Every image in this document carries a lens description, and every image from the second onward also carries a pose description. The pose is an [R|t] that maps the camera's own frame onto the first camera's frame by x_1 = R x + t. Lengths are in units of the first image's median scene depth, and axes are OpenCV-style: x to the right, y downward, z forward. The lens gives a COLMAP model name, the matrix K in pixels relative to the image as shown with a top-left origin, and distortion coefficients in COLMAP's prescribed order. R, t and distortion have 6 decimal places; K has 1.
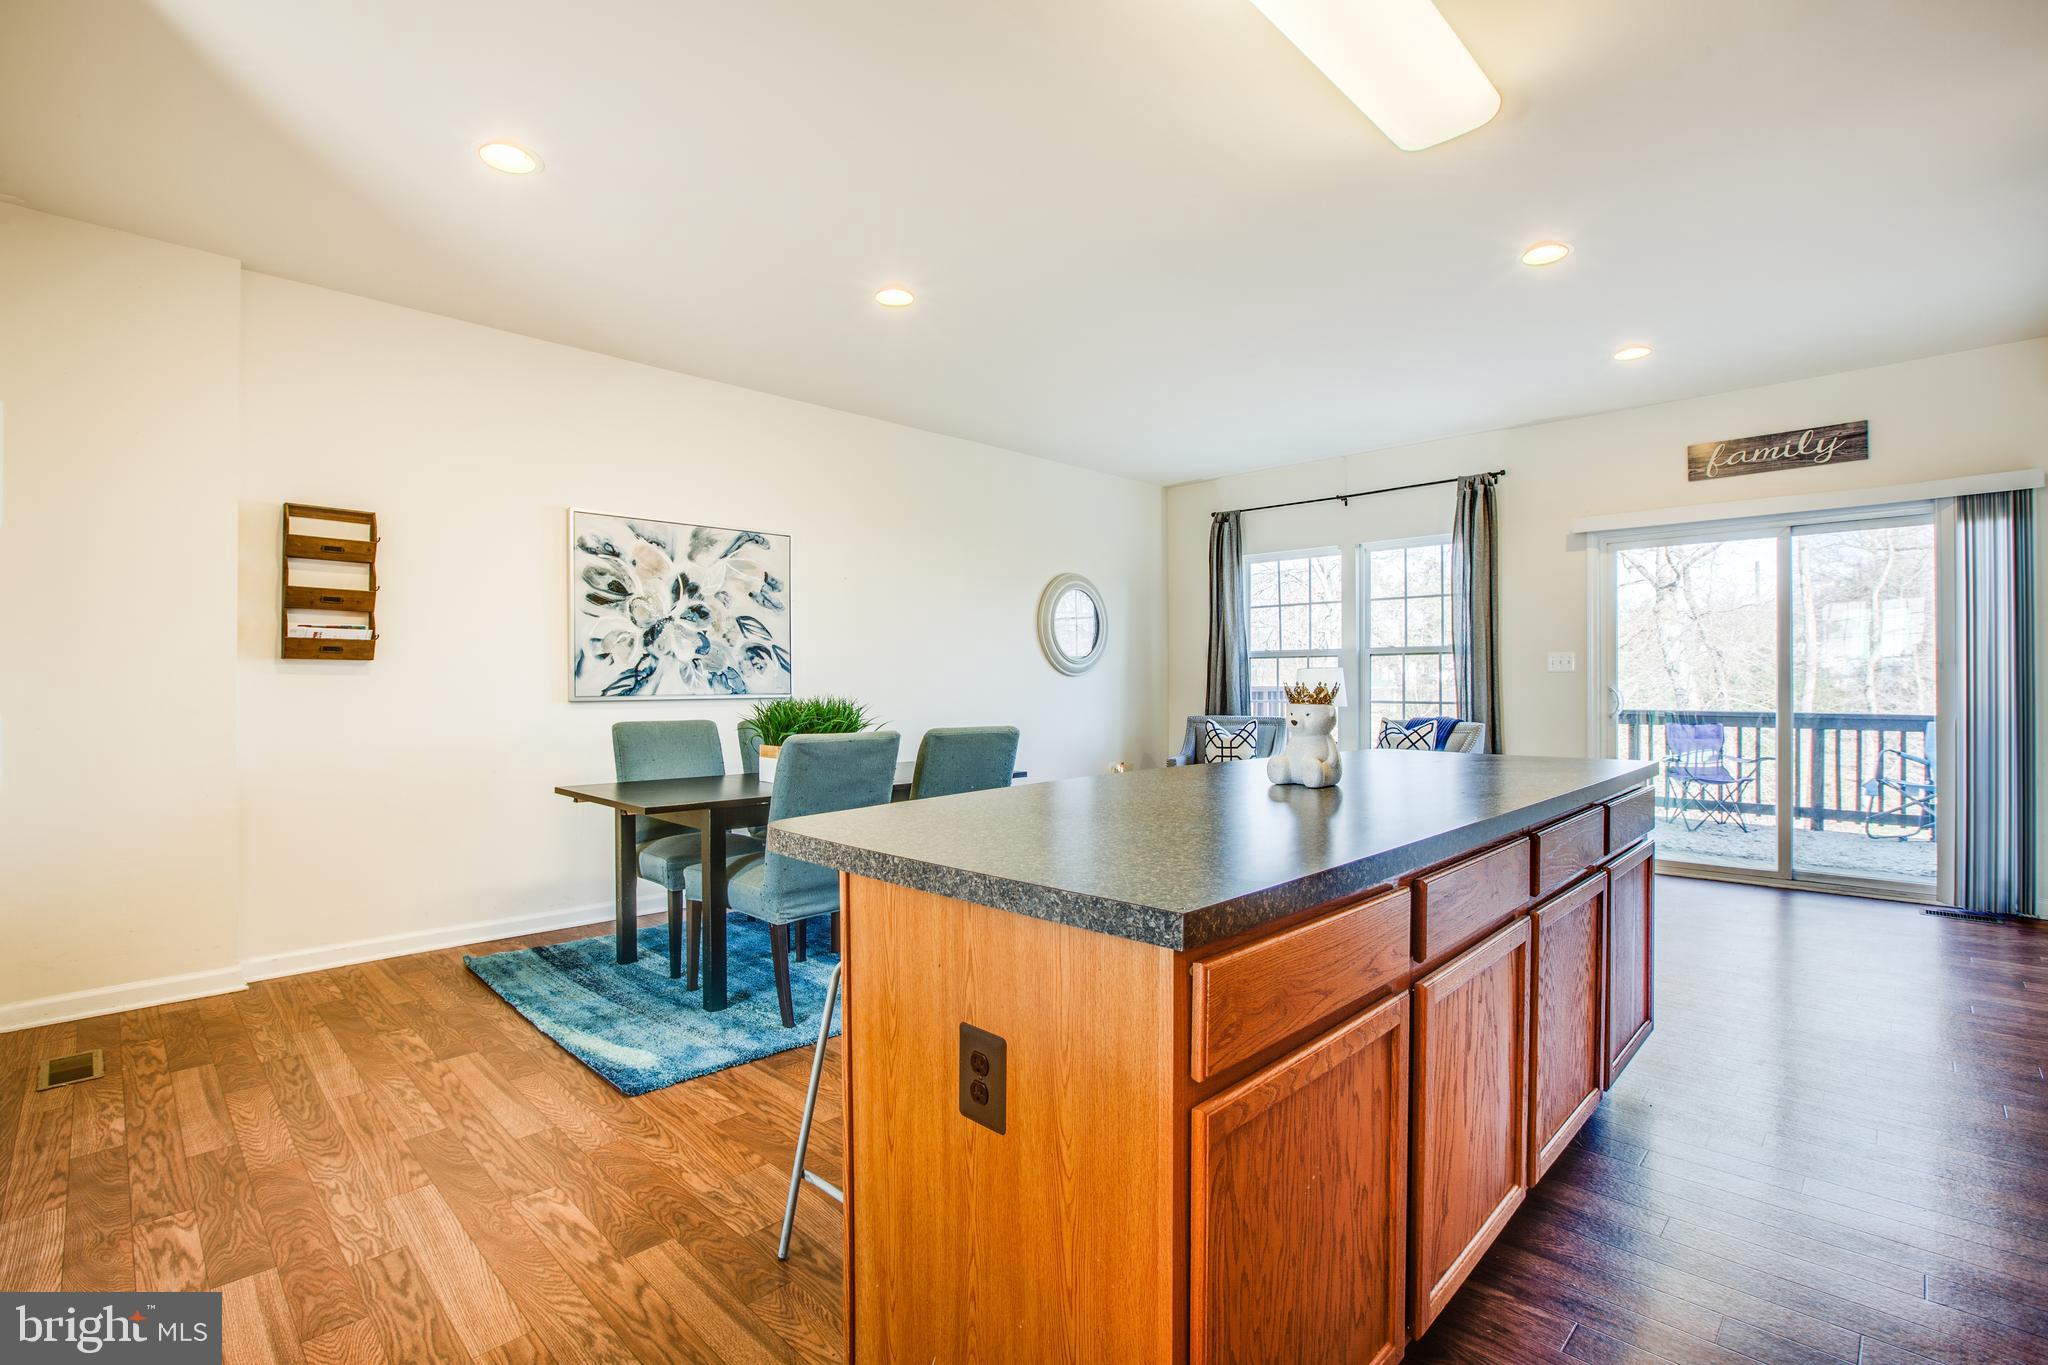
lens RADIAL K [[948.7, 0, 1019.0], [0, 948.7, 681.1], [0, 0, 1]] dist [-0.033494, 0.007851]
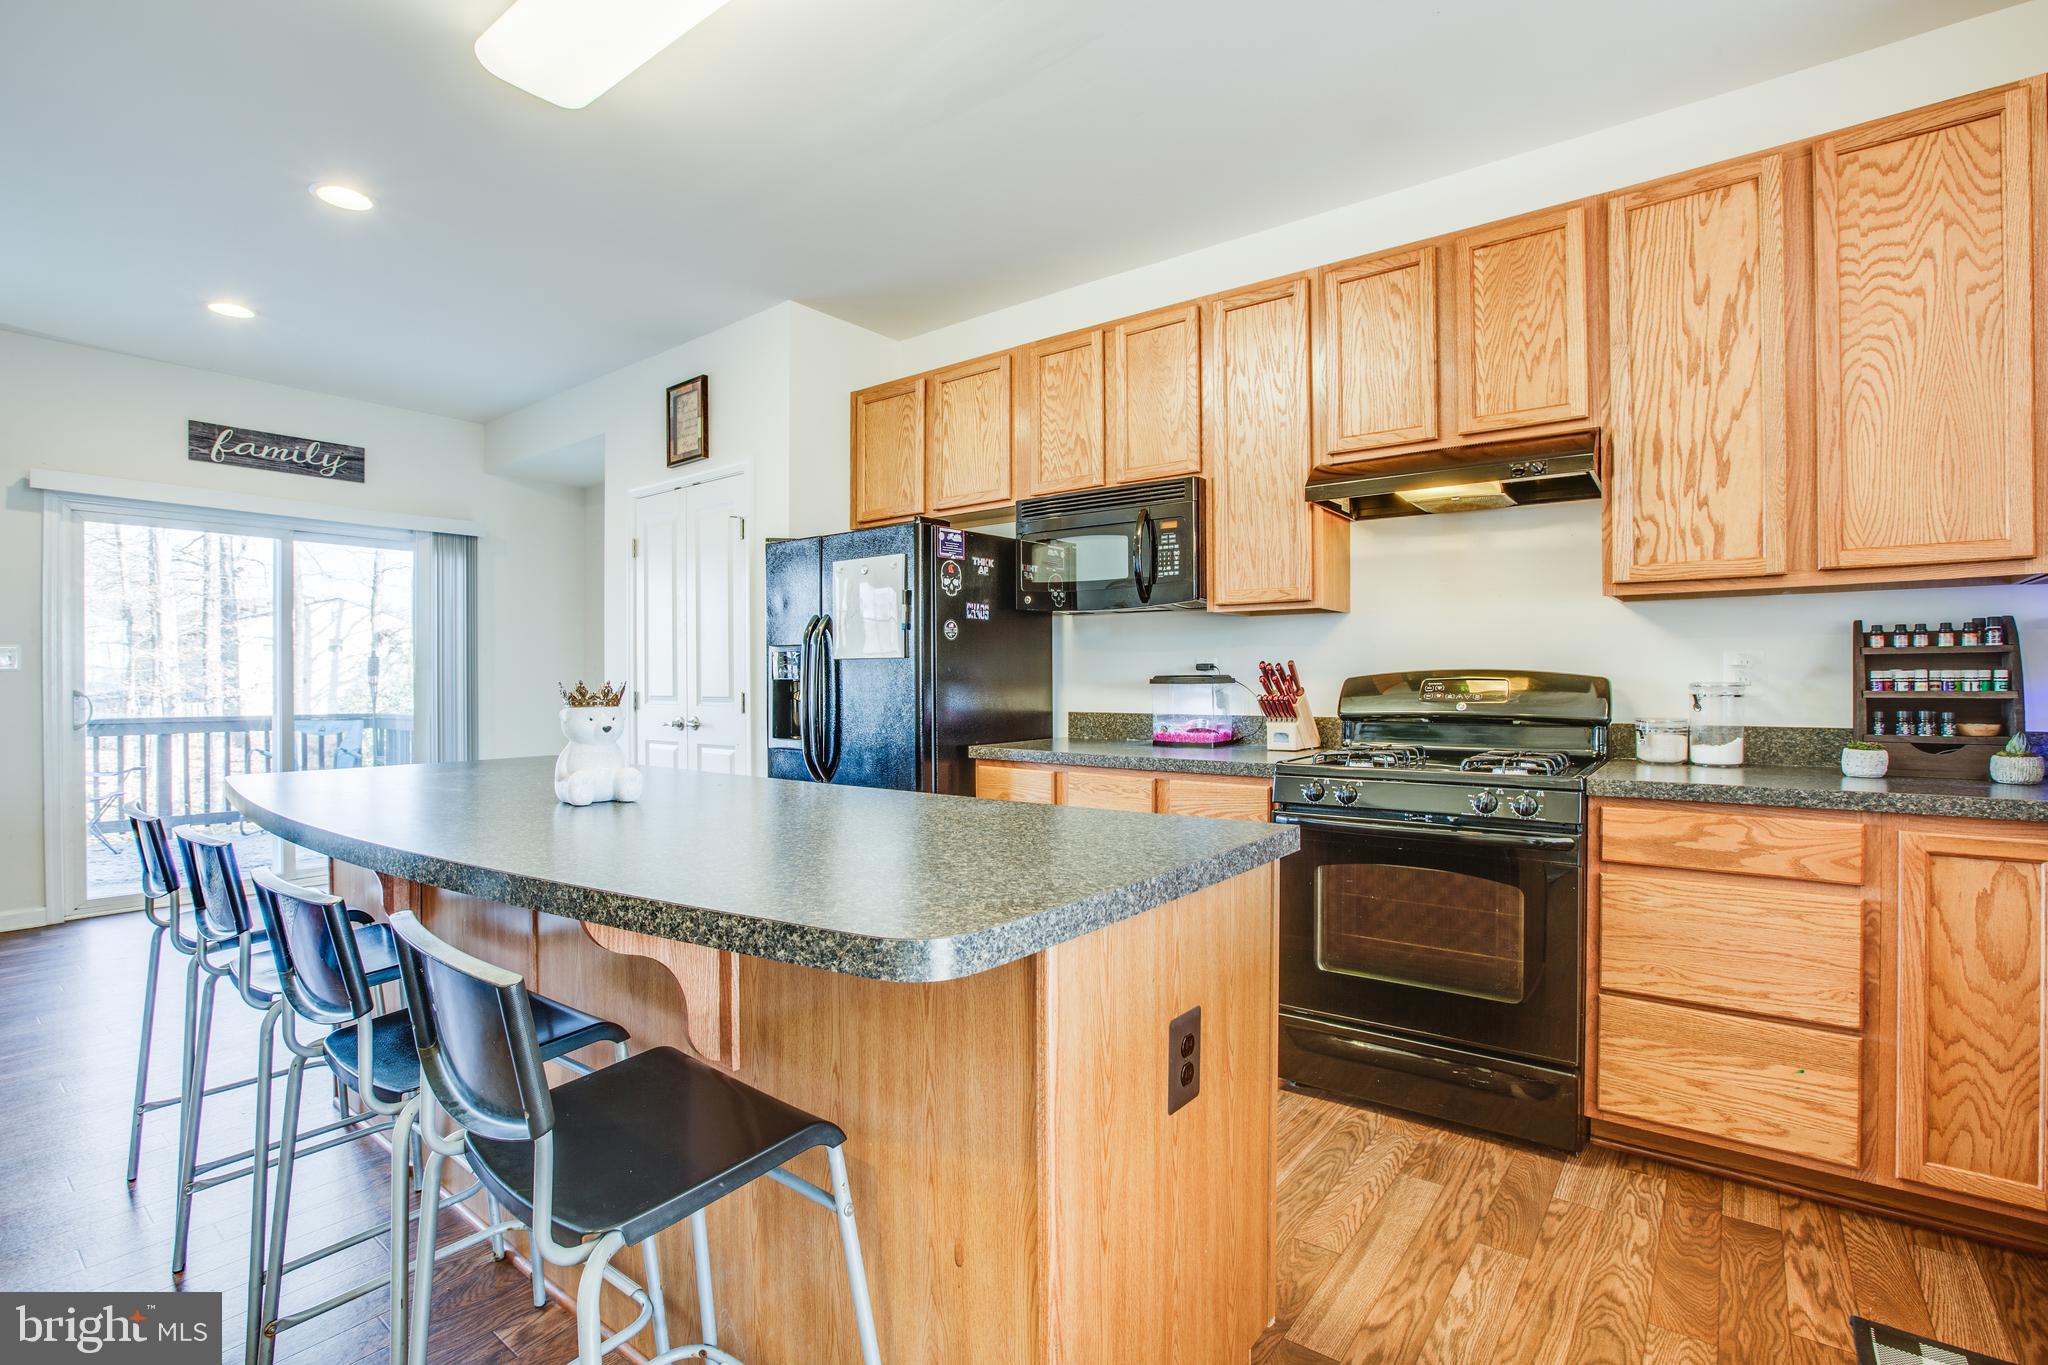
lens RADIAL K [[906.6, 0, 1014.1], [0, 906.6, 680.4], [0, 0, 1]] dist [-0.030648, 0.001459]
pose [[-0.111032, 0.004713, 0.993806, -0.220438], [0.001362, 0.999989, -0.004590, 0.002255], [-0.993816, 0.000843, -0.111037, 0.332459]]
